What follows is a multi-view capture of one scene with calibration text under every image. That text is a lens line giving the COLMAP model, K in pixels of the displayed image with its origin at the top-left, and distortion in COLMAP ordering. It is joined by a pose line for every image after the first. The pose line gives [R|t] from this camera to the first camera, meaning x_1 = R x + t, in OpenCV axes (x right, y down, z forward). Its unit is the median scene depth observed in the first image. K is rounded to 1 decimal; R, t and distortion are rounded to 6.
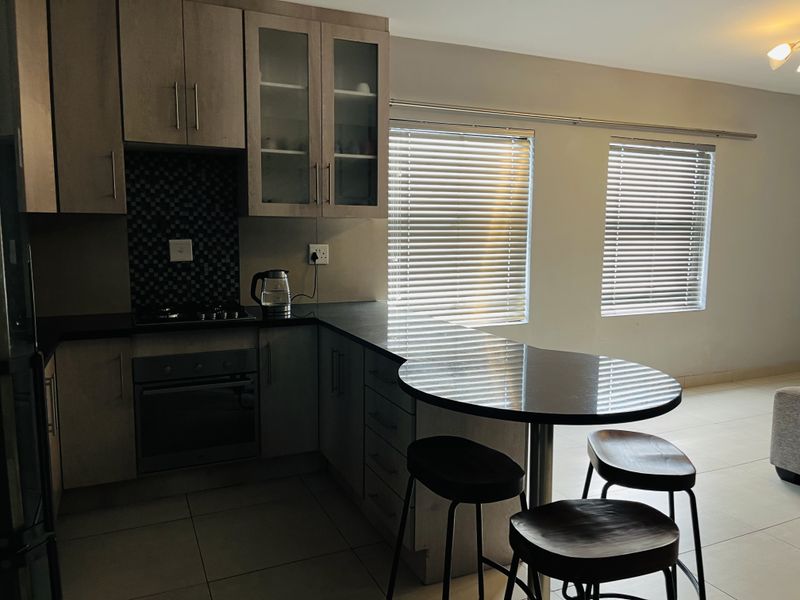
lens RADIAL K [[609.5, 0, 398.5], [0, 609.5, 299.6], [0, 0, 1]] dist [0.028505, -0.025440]
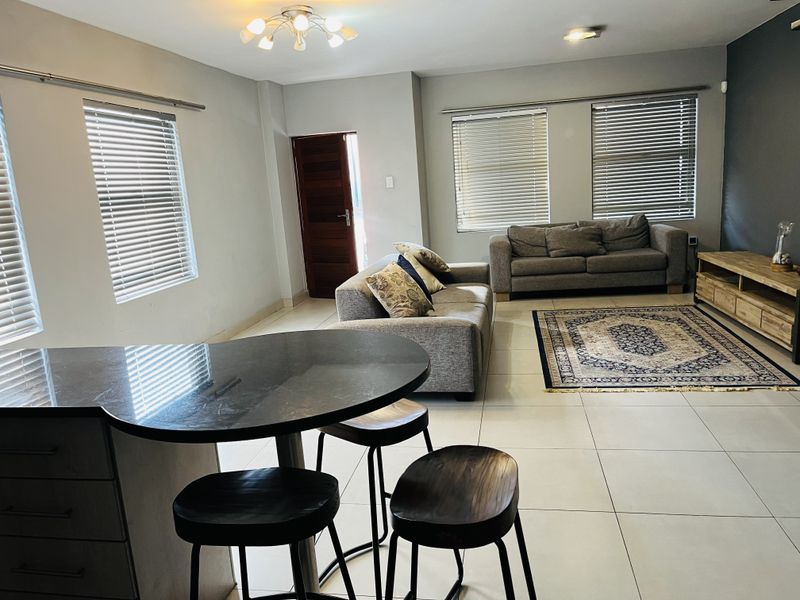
lens RADIAL K [[609.5, 0, 398.4], [0, 609.5, 299.7], [0, 0, 1]] dist [0.028505, -0.025440]
pose [[0.568200, -0.208986, 0.795911, -0.141660], [0.182085, 0.975168, 0.126065, -0.016686], [-0.802493, 0.073294, 0.592143, 0.141487]]
